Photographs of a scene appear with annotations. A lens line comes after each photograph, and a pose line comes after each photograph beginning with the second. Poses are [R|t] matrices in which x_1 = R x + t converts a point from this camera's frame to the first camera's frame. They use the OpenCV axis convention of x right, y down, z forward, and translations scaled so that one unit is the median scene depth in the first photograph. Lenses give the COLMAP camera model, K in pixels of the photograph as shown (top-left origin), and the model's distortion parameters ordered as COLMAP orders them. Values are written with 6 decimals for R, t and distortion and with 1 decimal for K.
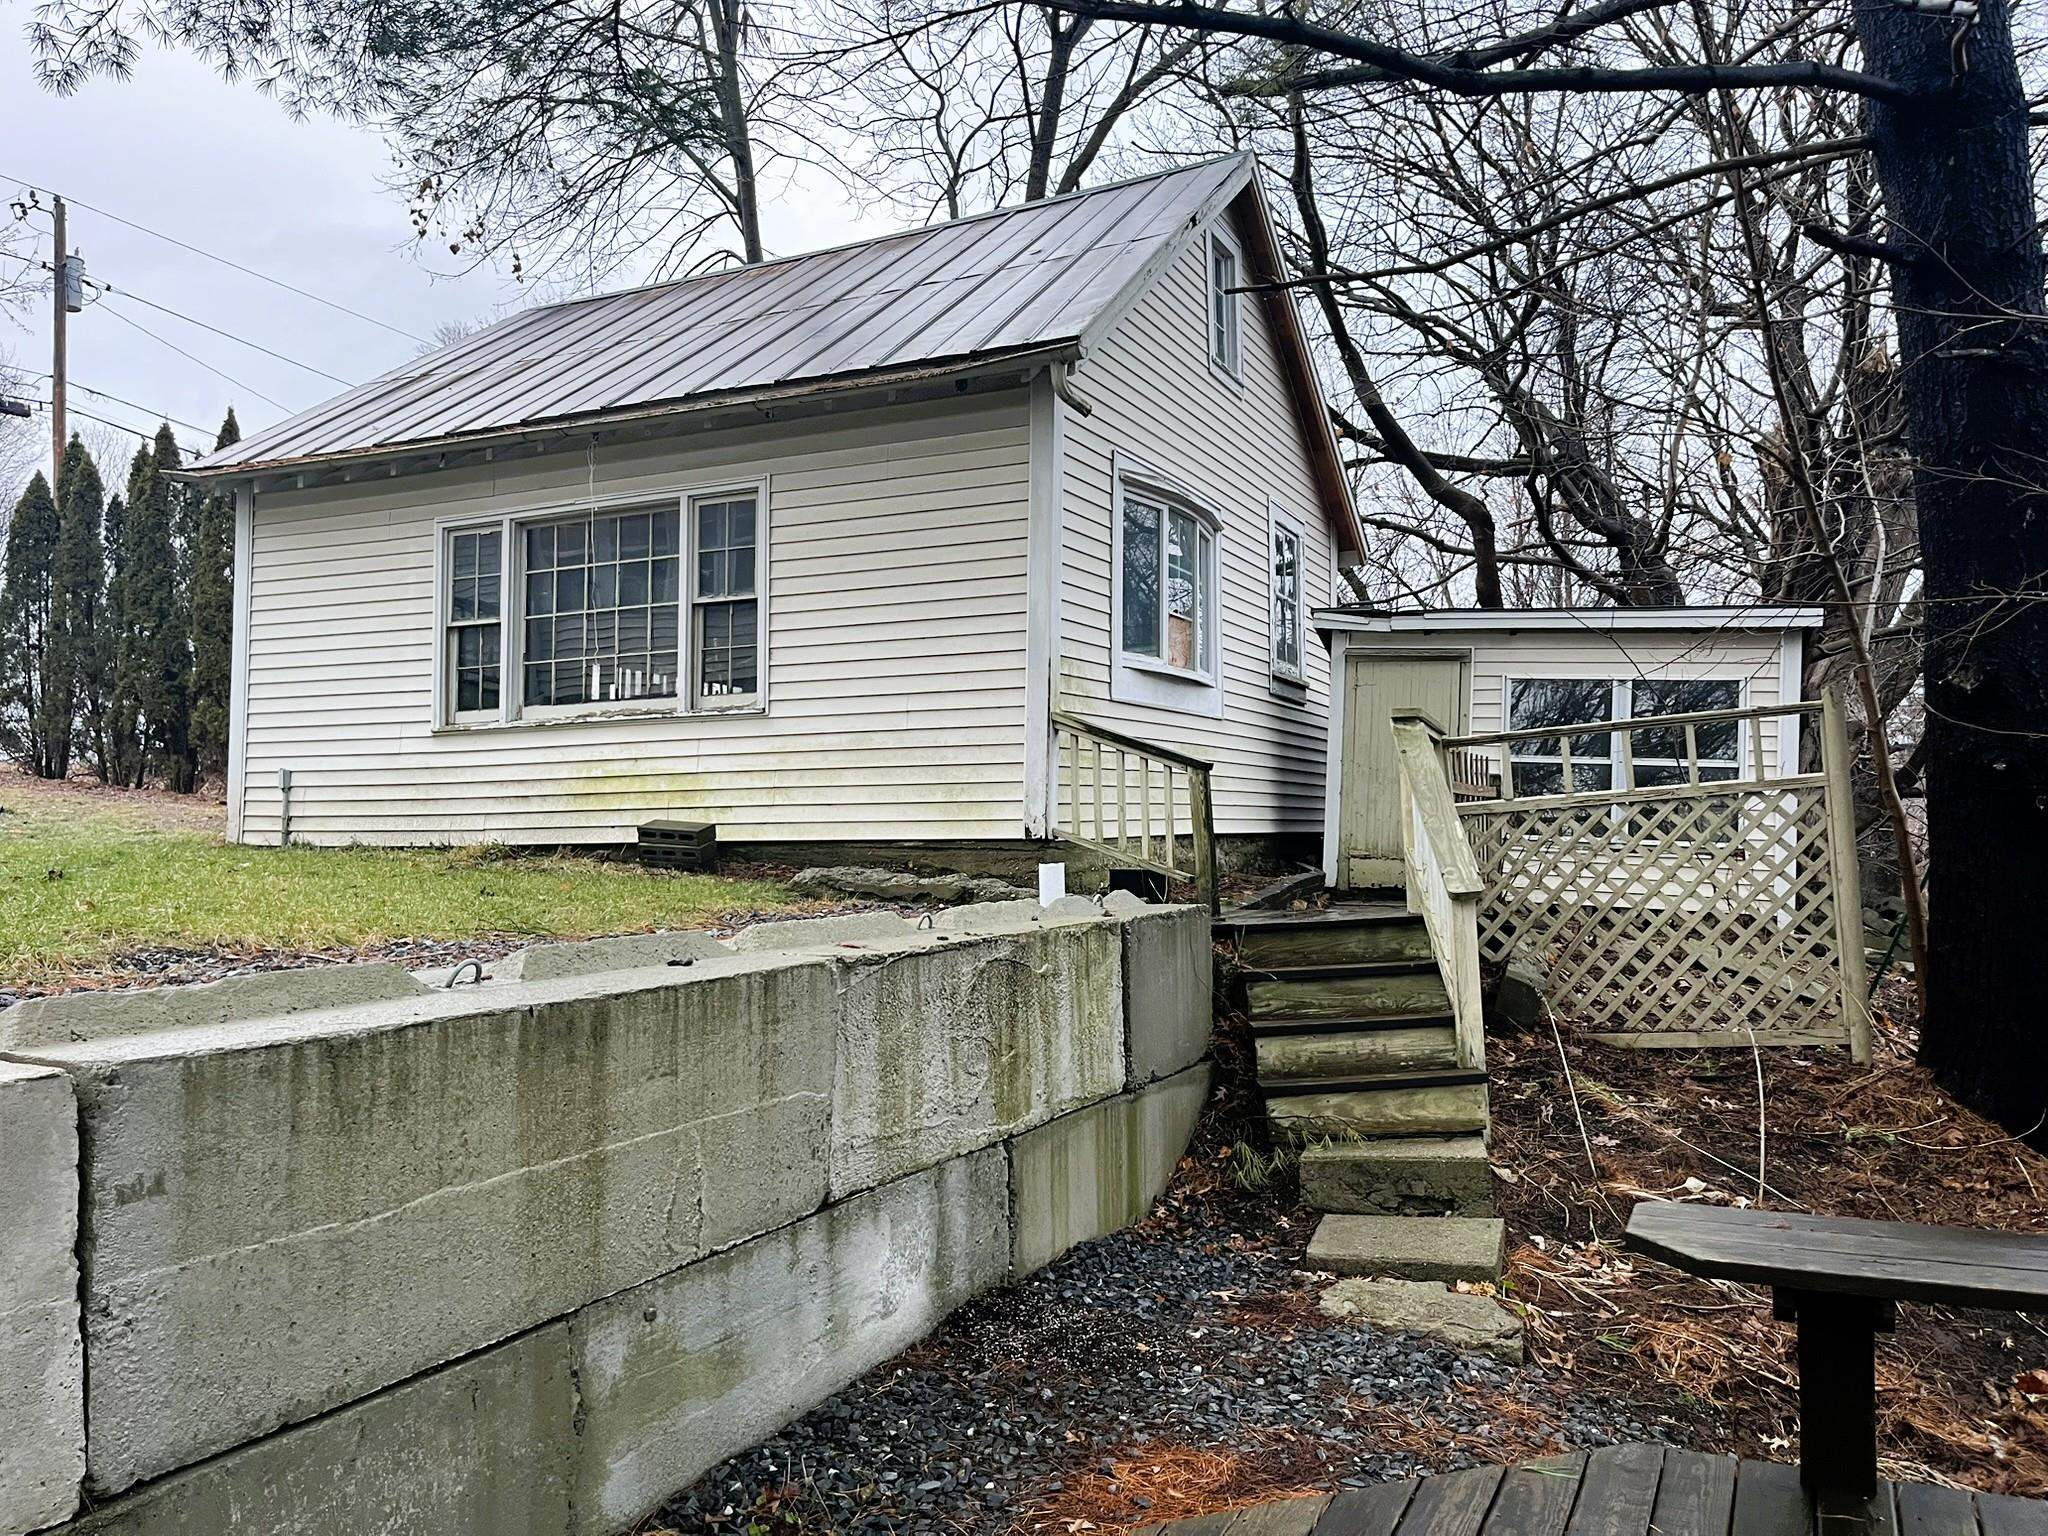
lens RADIAL K [[1555.5, 0, 1022.3], [0, 1555.5, 774.5], [0, 0, 1]] dist [0.062930, -0.085719]
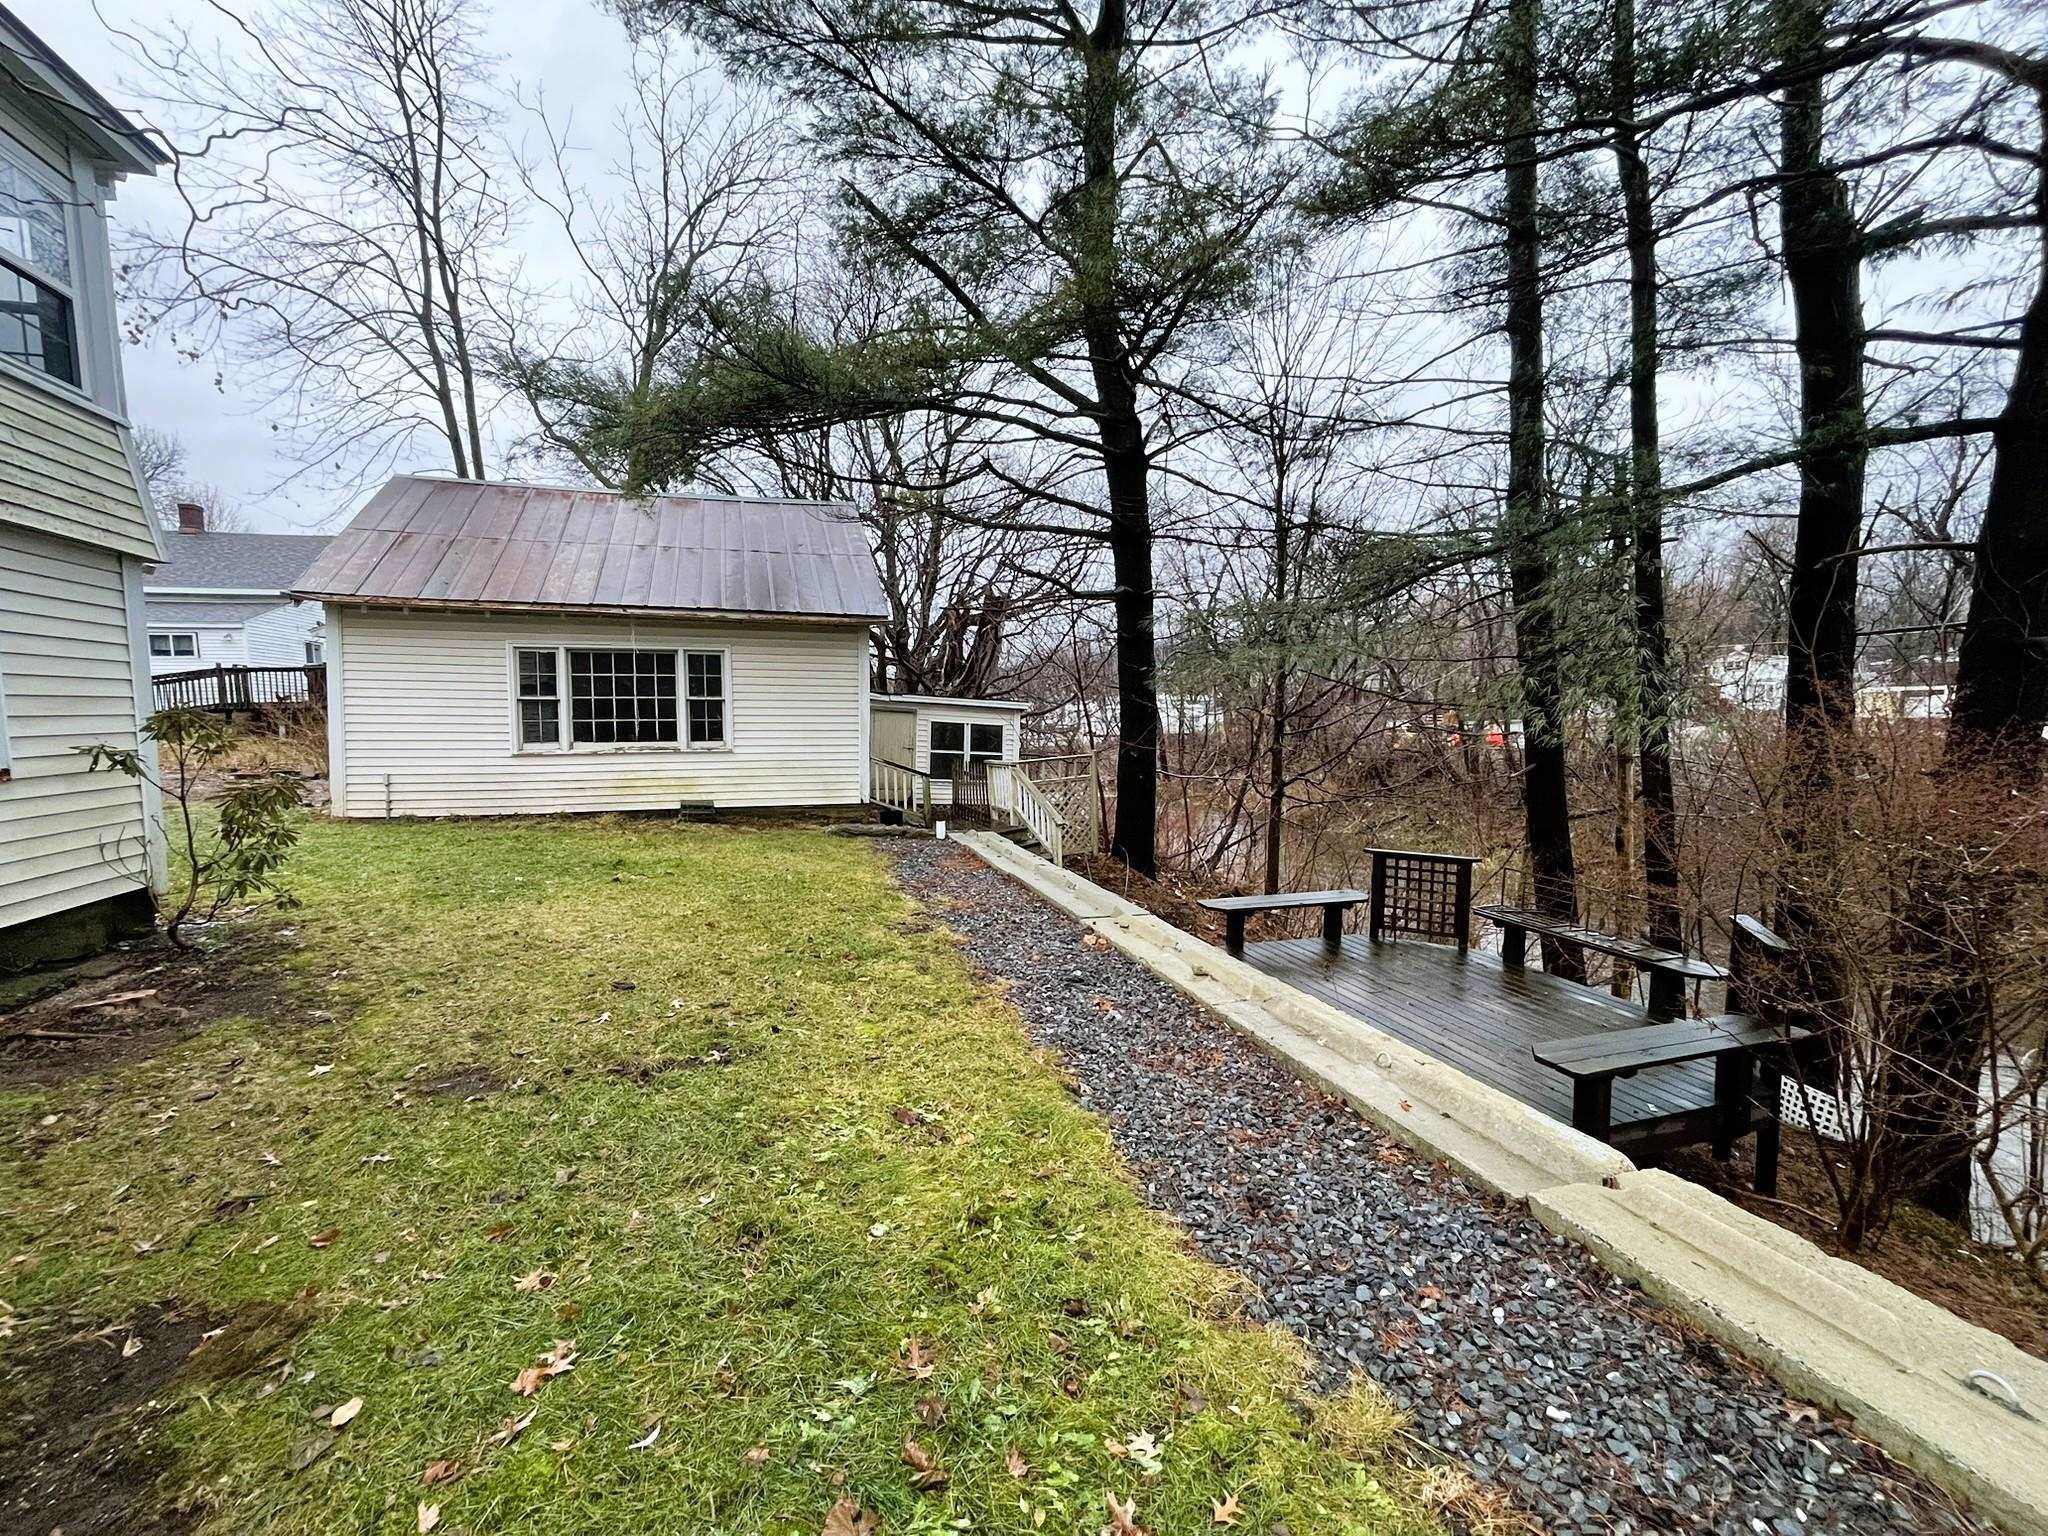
lens RADIAL K [[830.7, 0, 1014.4], [0, 830.7, 767.6], [0, 0, 1]] dist [-0.000464, -0.001403]
pose [[0.727778, -0.031345, 0.685096, -0.675195], [-0.037709, 0.995615, 0.085610, -0.131252], [-0.684775, -0.088140, 0.723405, -0.168784]]
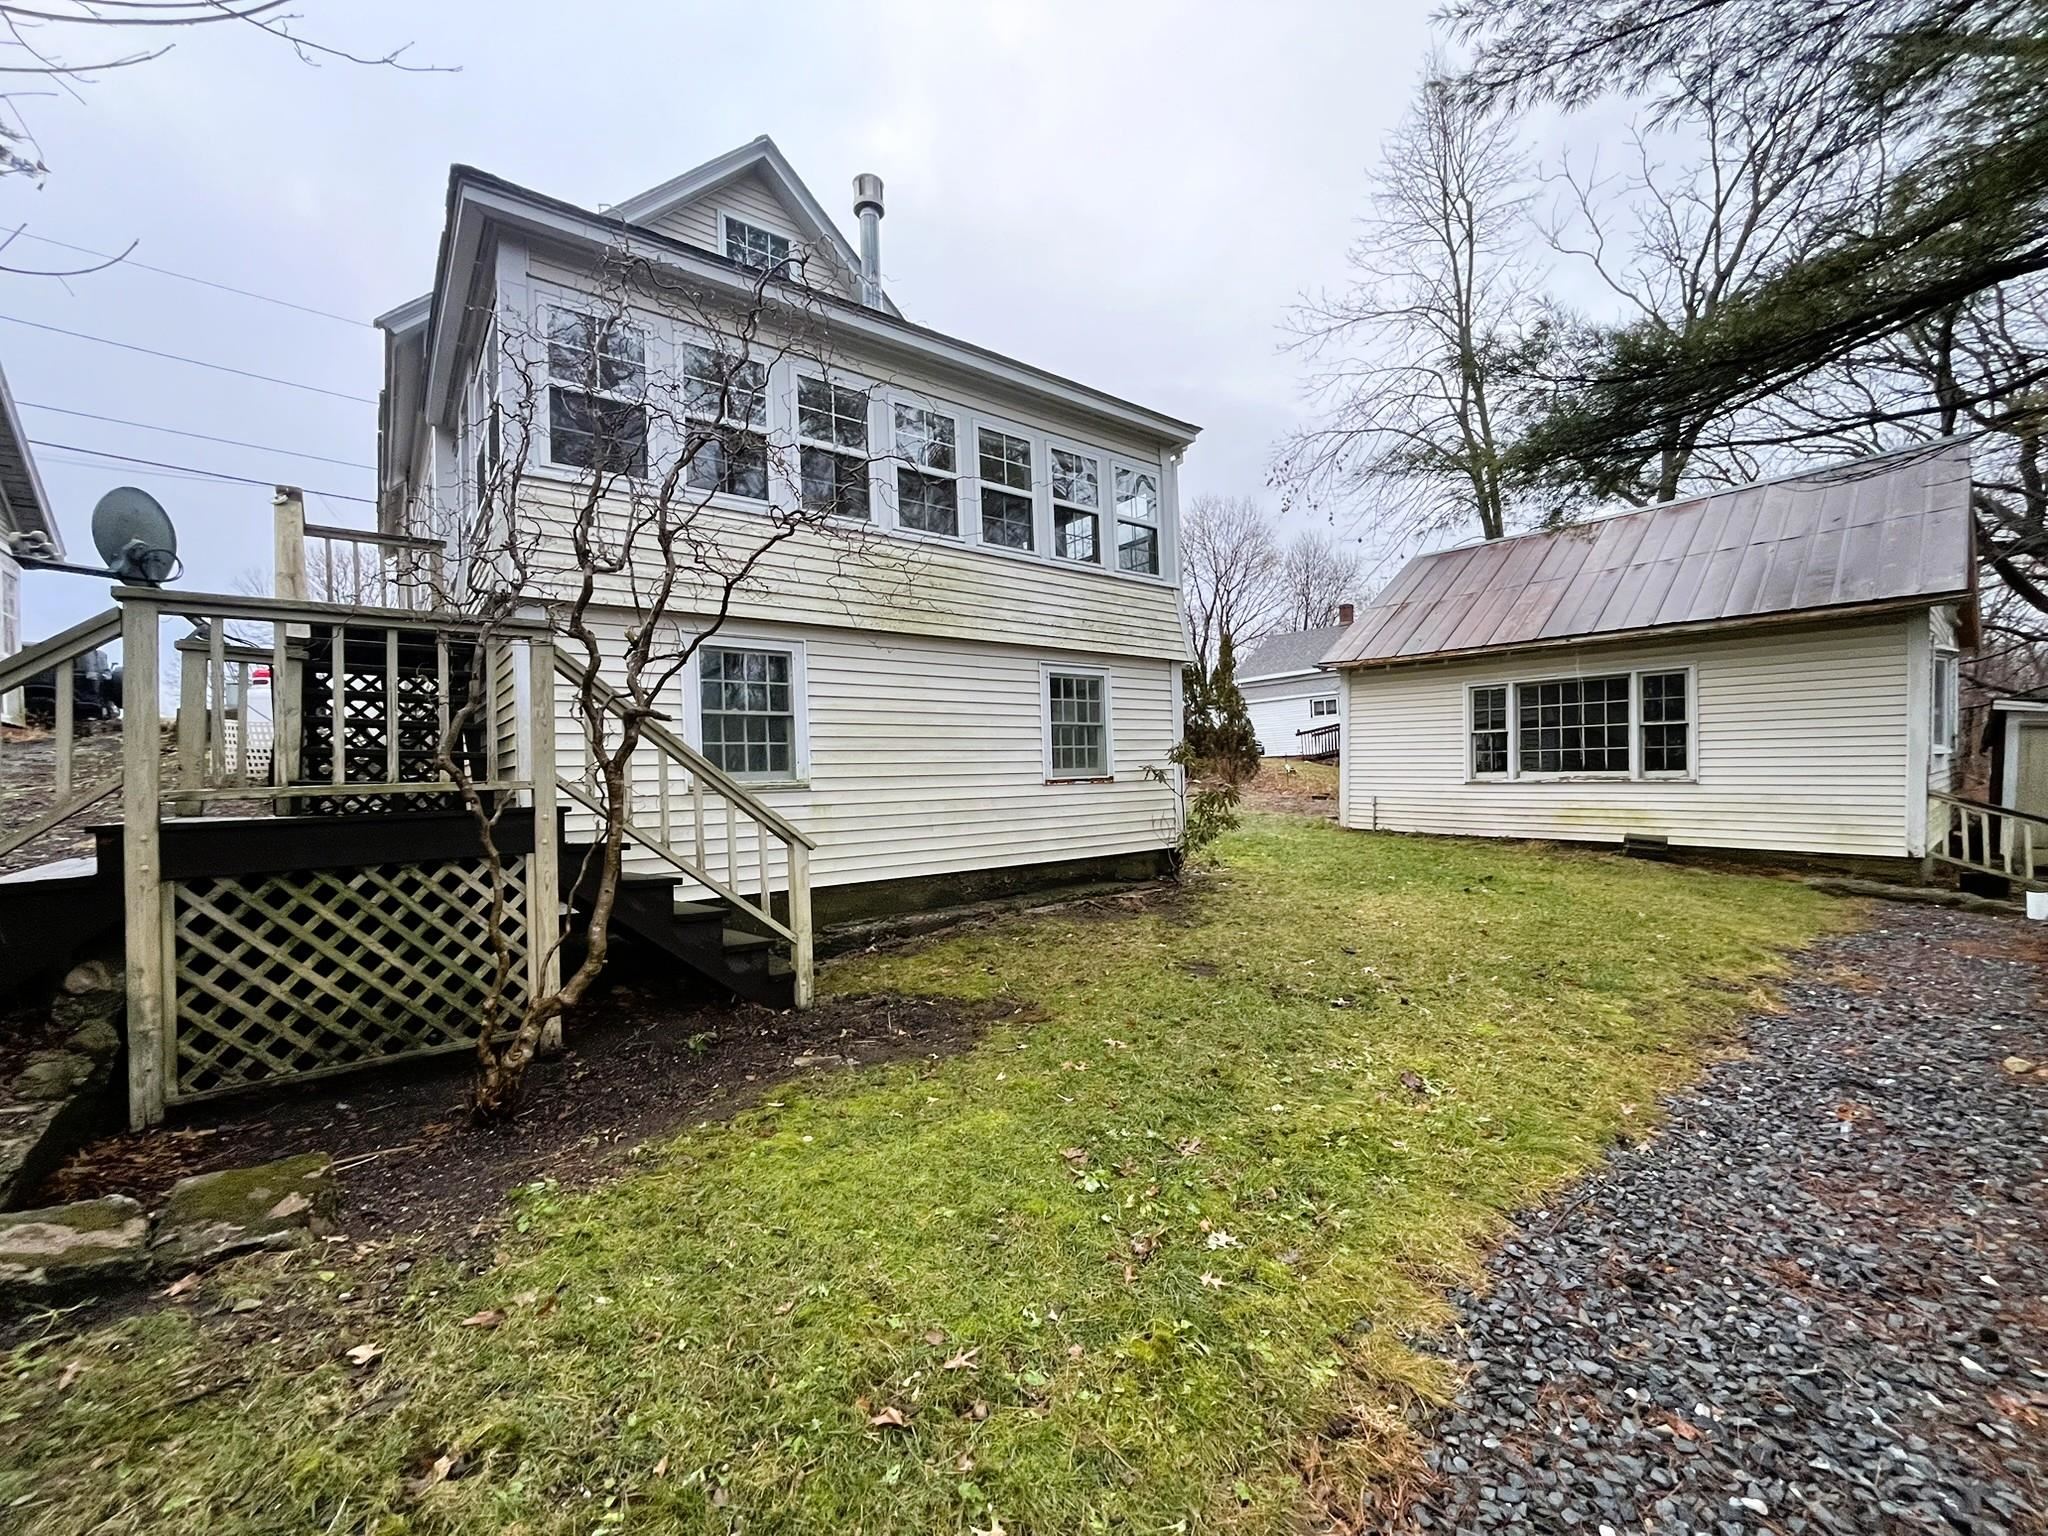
lens RADIAL K [[830.7, 0, 1025.1], [0, 830.7, 777.5], [0, 0, 1]] dist [-0.000464, -0.001403]
pose [[0.903955, -0.001097, -0.427627, -0.471100], [0.027623, 0.998058, 0.055832, -0.124267], [0.426735, -0.062282, 0.902230, -0.322123]]
